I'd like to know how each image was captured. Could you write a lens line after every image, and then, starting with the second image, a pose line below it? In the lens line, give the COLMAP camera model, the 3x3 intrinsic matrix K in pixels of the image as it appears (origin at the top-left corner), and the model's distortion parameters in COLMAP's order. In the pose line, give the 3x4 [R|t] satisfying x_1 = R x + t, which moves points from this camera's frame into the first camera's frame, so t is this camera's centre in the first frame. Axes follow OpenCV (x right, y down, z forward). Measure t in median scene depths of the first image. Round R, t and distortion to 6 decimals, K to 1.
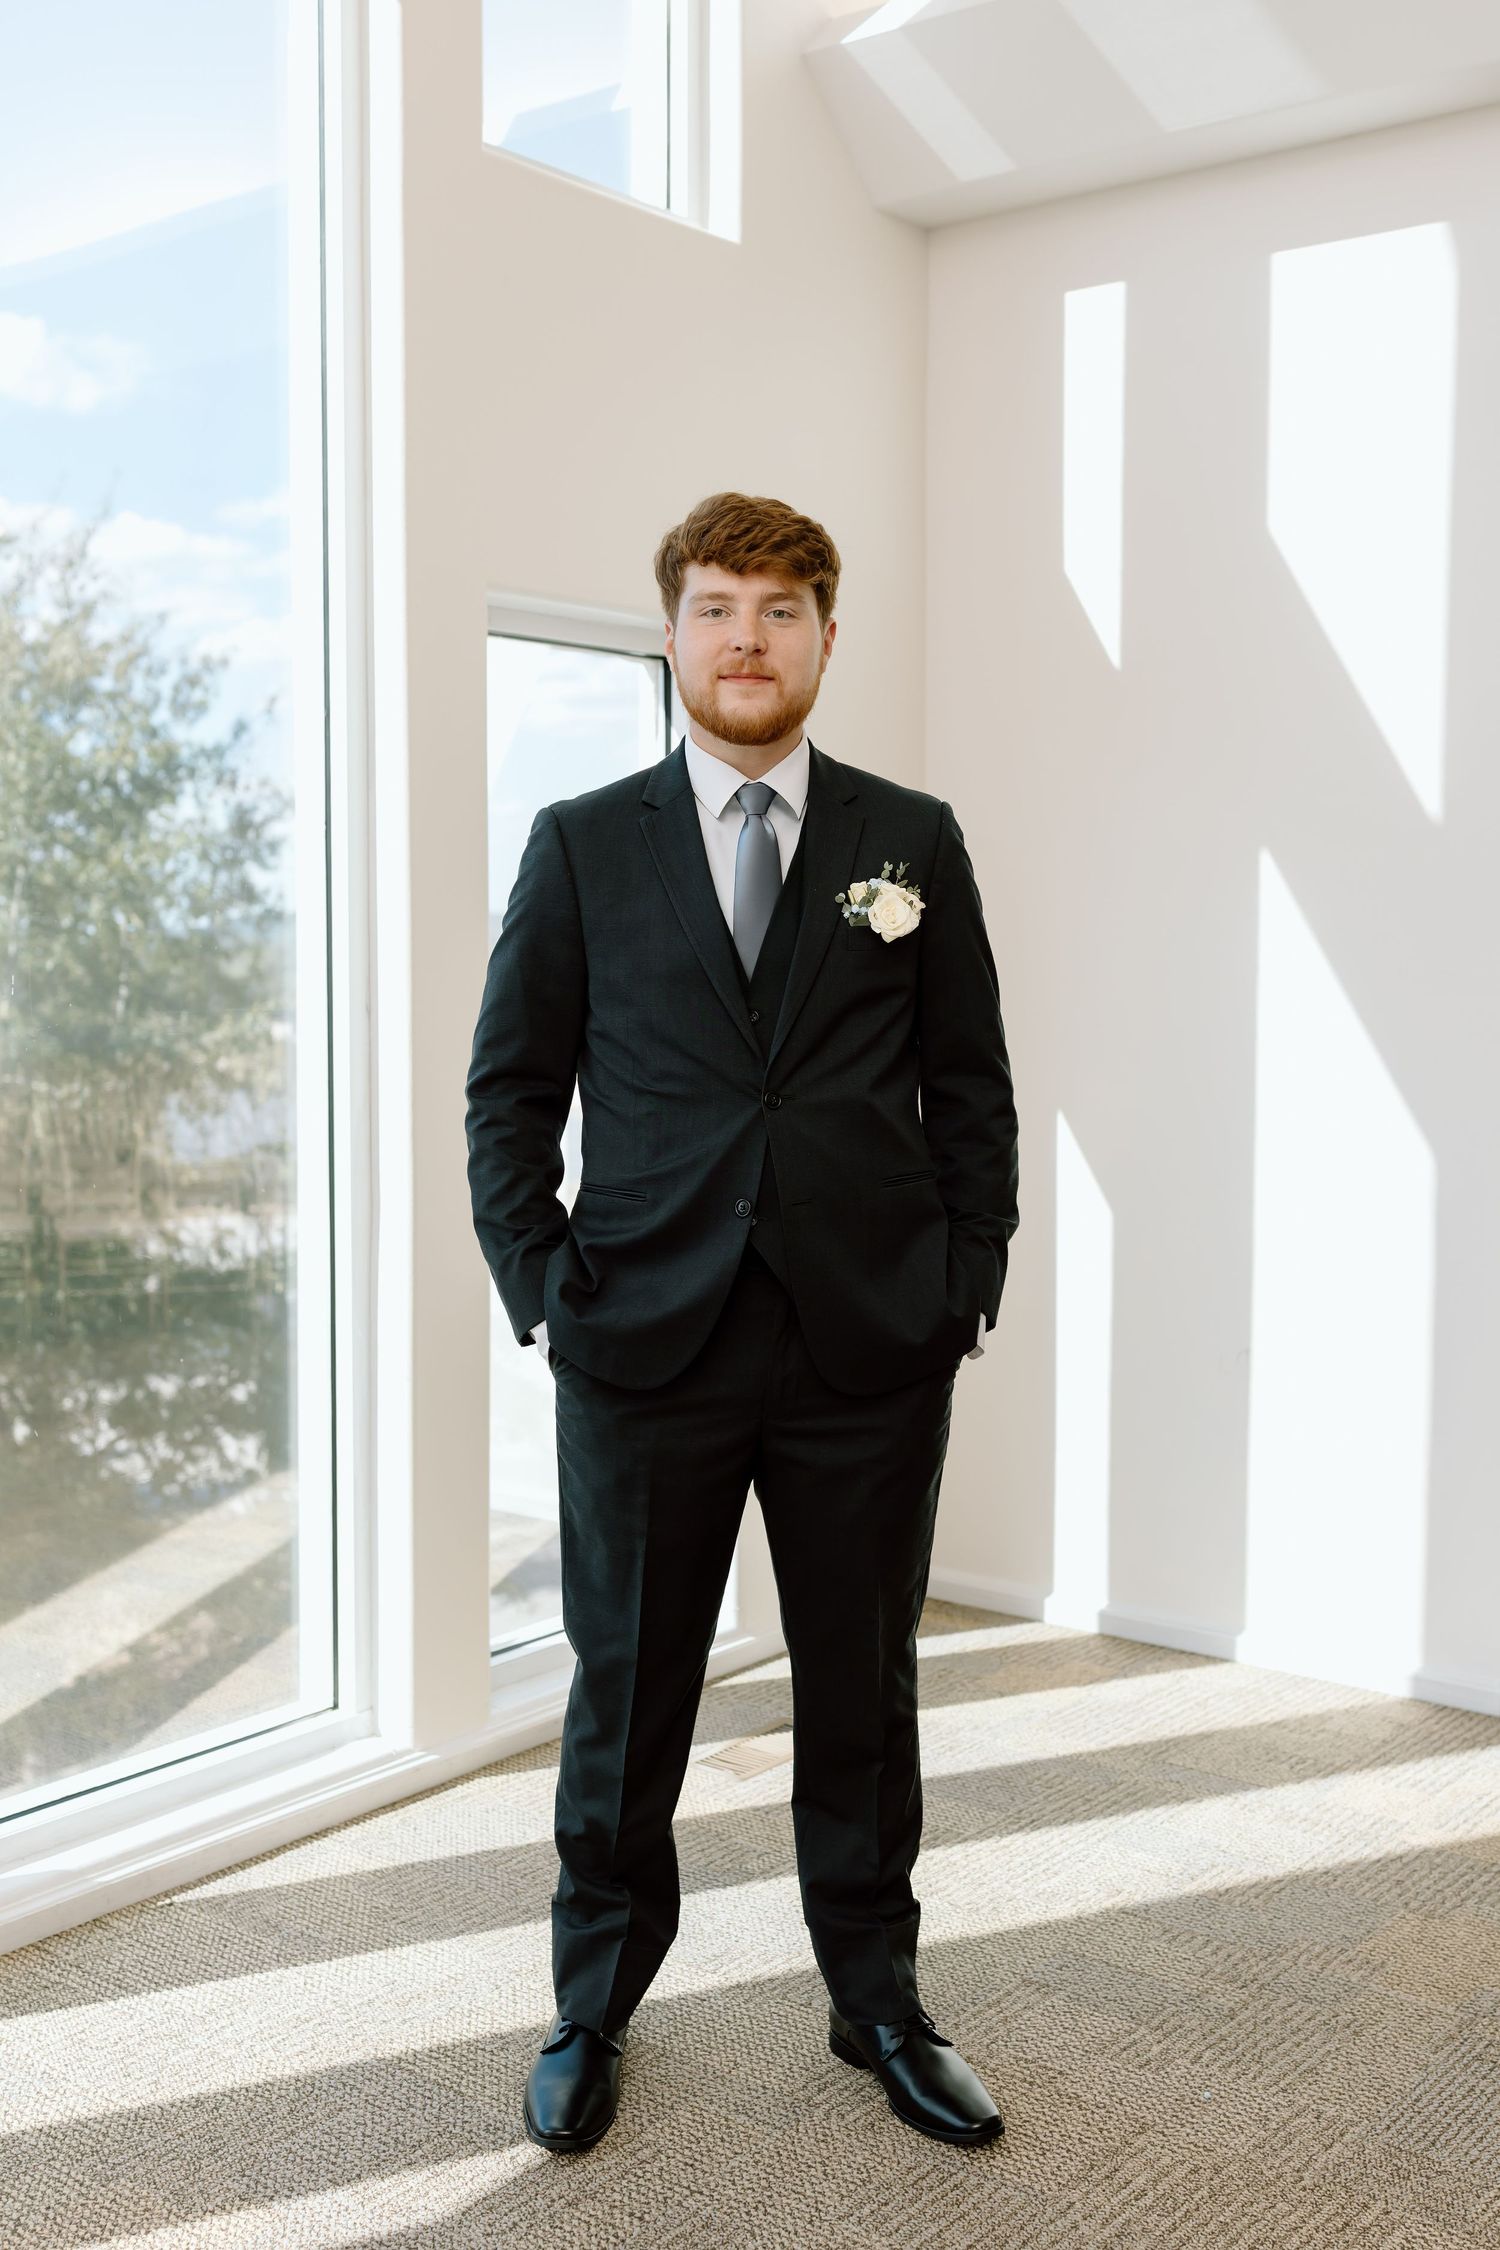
lens RADIAL K [[2431.3, 0, 689.6], [0, 2431.3, 1108.8], [0, 0, 1]] dist [0.023728, 0.019472]
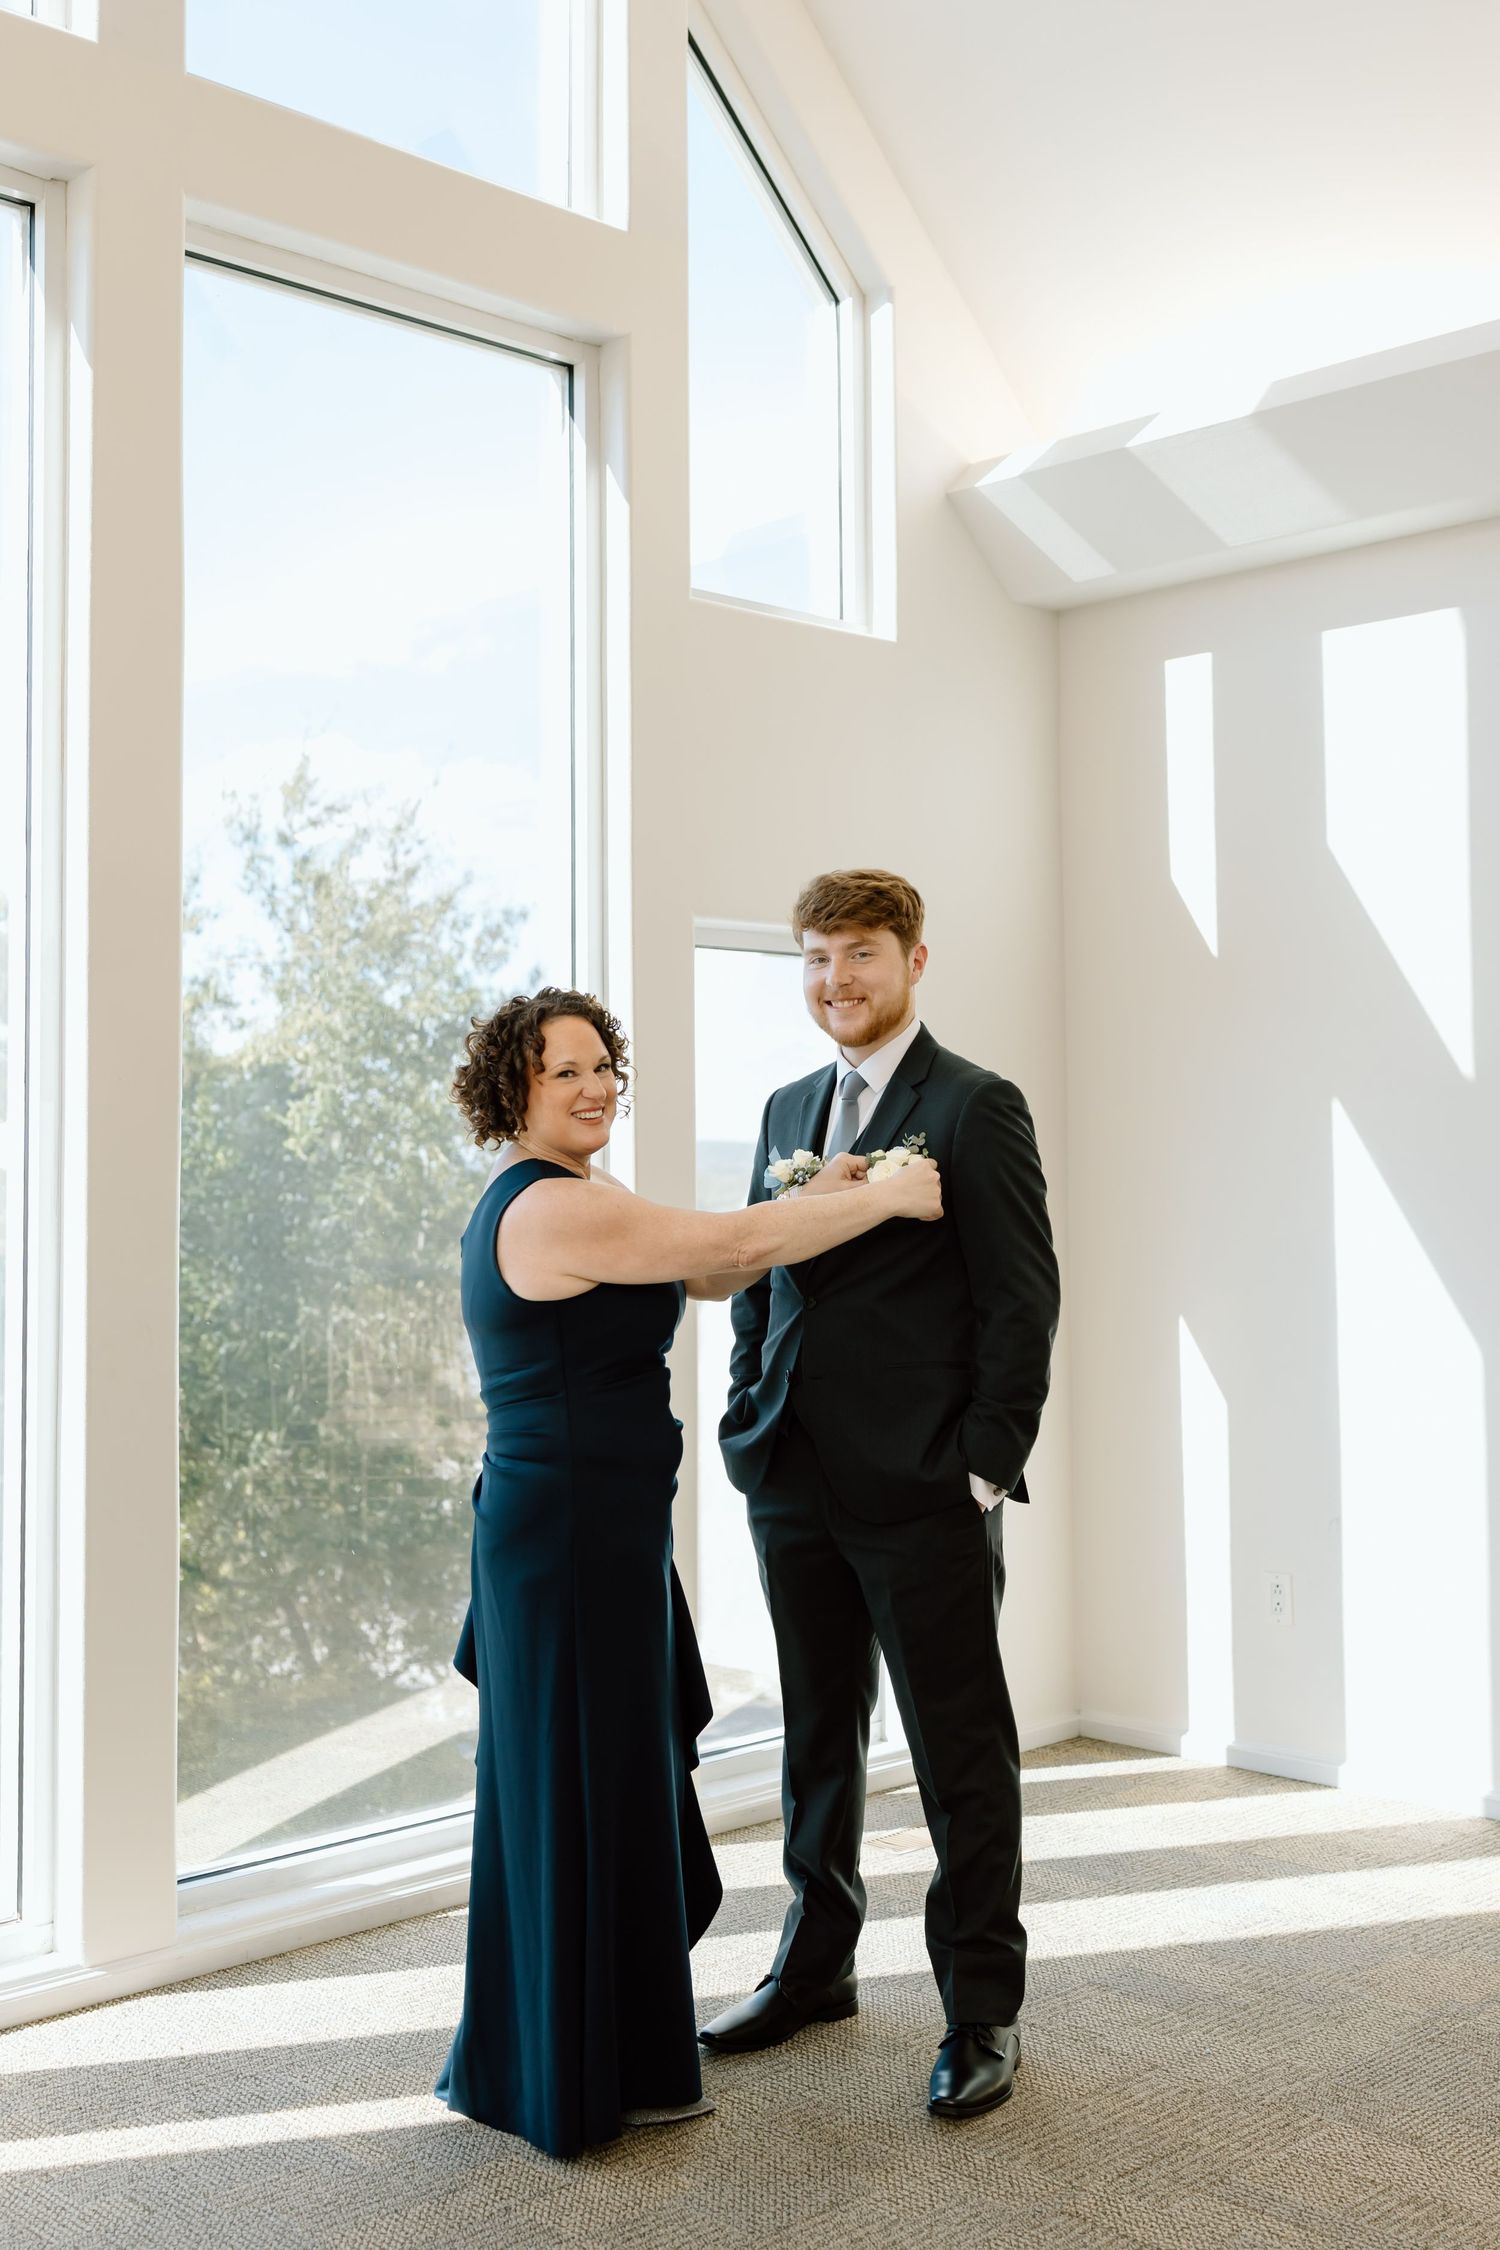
lens RADIAL K [[2445.1, 0, 657.8], [0, 2445.1, 1029.2], [0, 0, 1]] dist [0.004954, 0.003487]
pose [[0.990987, -0.015095, -0.133106, 0.068157], [-0.002007, 0.991847, -0.127420, 0.015812], [0.133944, 0.126539, 0.982877, -0.280139]]
